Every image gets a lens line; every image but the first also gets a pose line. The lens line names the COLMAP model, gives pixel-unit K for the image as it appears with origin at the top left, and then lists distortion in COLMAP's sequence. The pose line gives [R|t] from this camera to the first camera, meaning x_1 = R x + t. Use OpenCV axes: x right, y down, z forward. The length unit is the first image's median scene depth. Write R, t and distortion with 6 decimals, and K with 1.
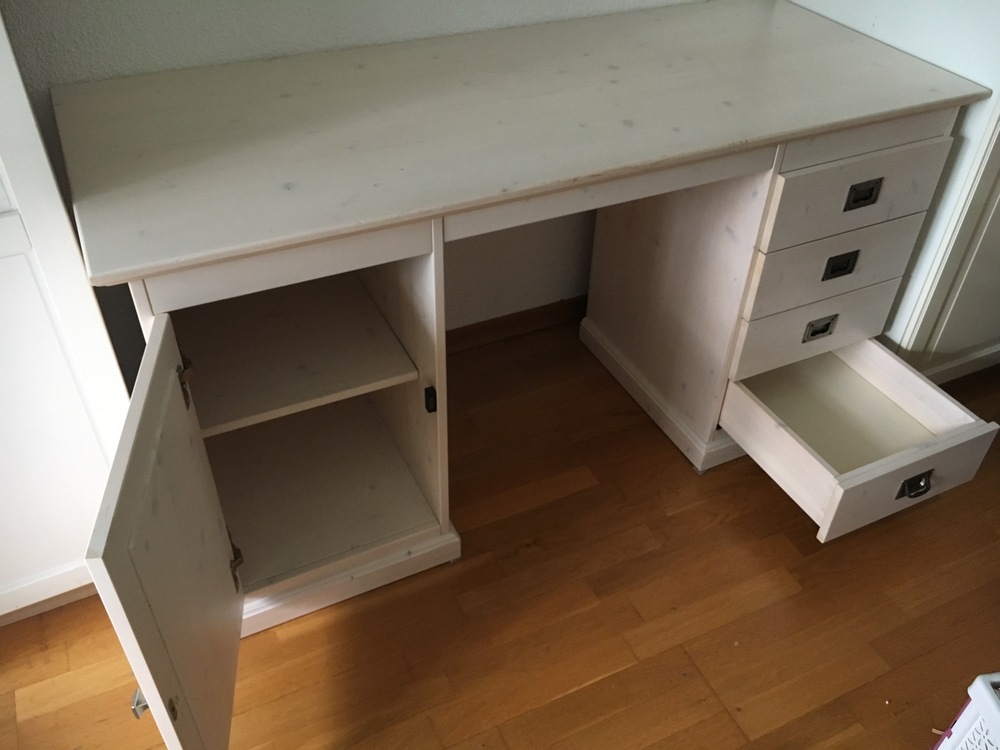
lens RADIAL K [[860.3, 0, 505.7], [0, 860.3, 376.9], [0, 0, 1]] dist [0.073874, -0.119066]
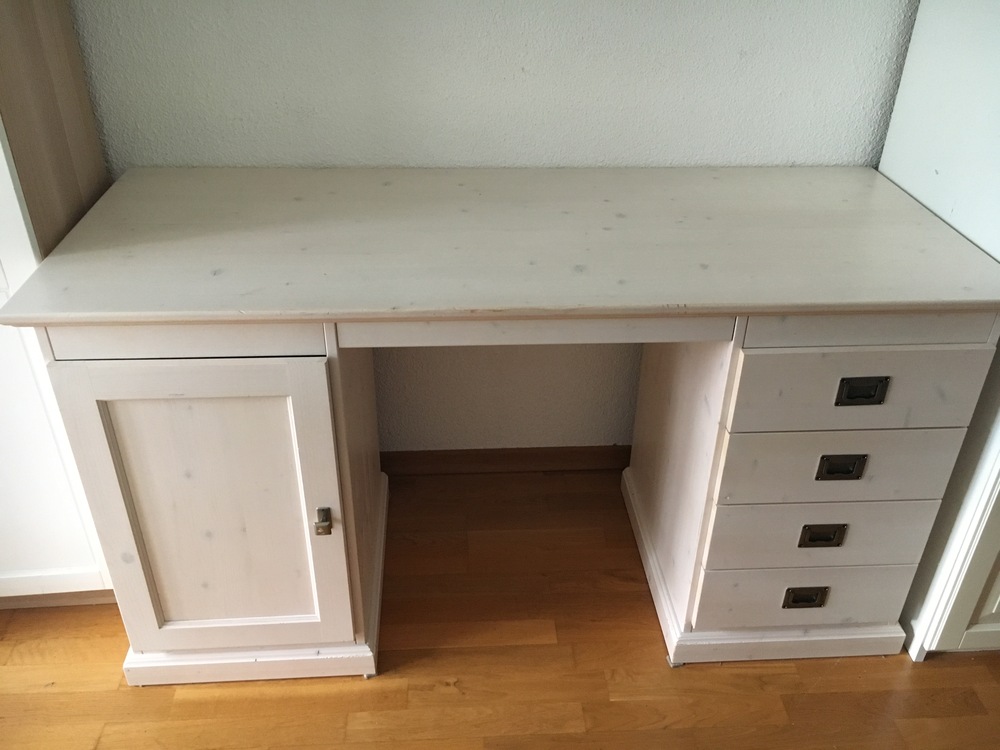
lens RADIAL K [[860.3, 0, 505.7], [0, 860.3, 376.9], [0, 0, 1]] dist [0.073874, -0.119066]
pose [[0.926827, 0.190407, -0.323631, 0.374627], [-0.235167, 0.966269, -0.104979, -0.050699], [0.292726, 0.173405, 0.940342, 0.080781]]
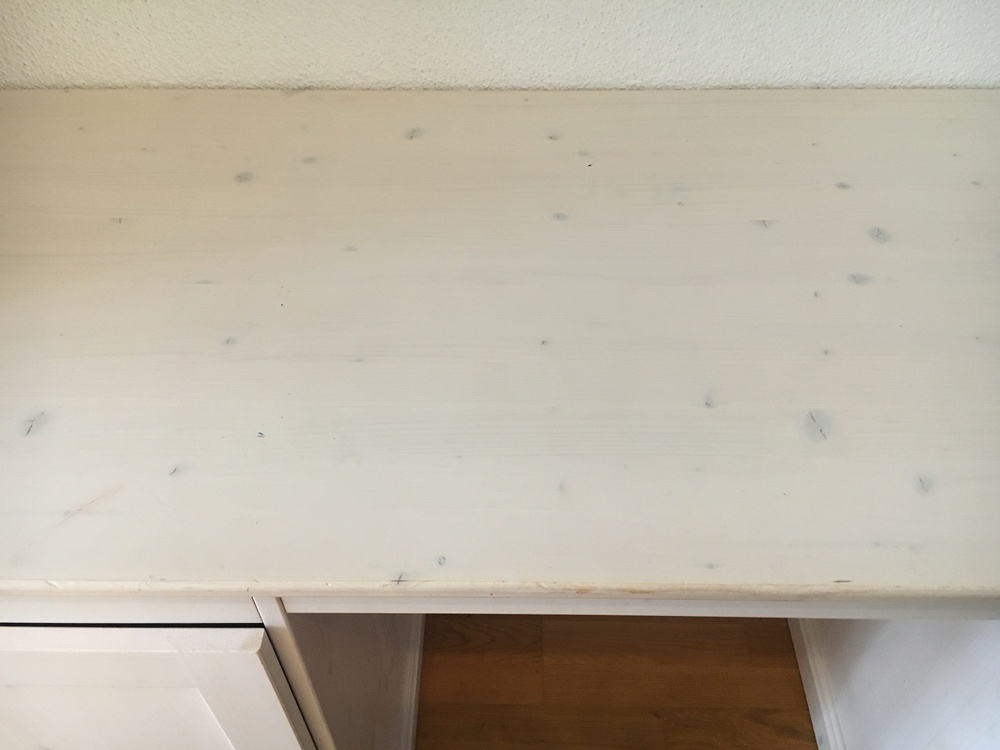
lens RADIAL K [[860.3, 0, 505.7], [0, 860.3, 376.9], [0, 0, 1]] dist [0.073874, -0.119066]
pose [[0.892967, 0.298047, -0.337309, 0.132052], [-0.260890, 0.953369, 0.151737, -0.318703], [0.366805, -0.047495, 0.929085, 0.501498]]
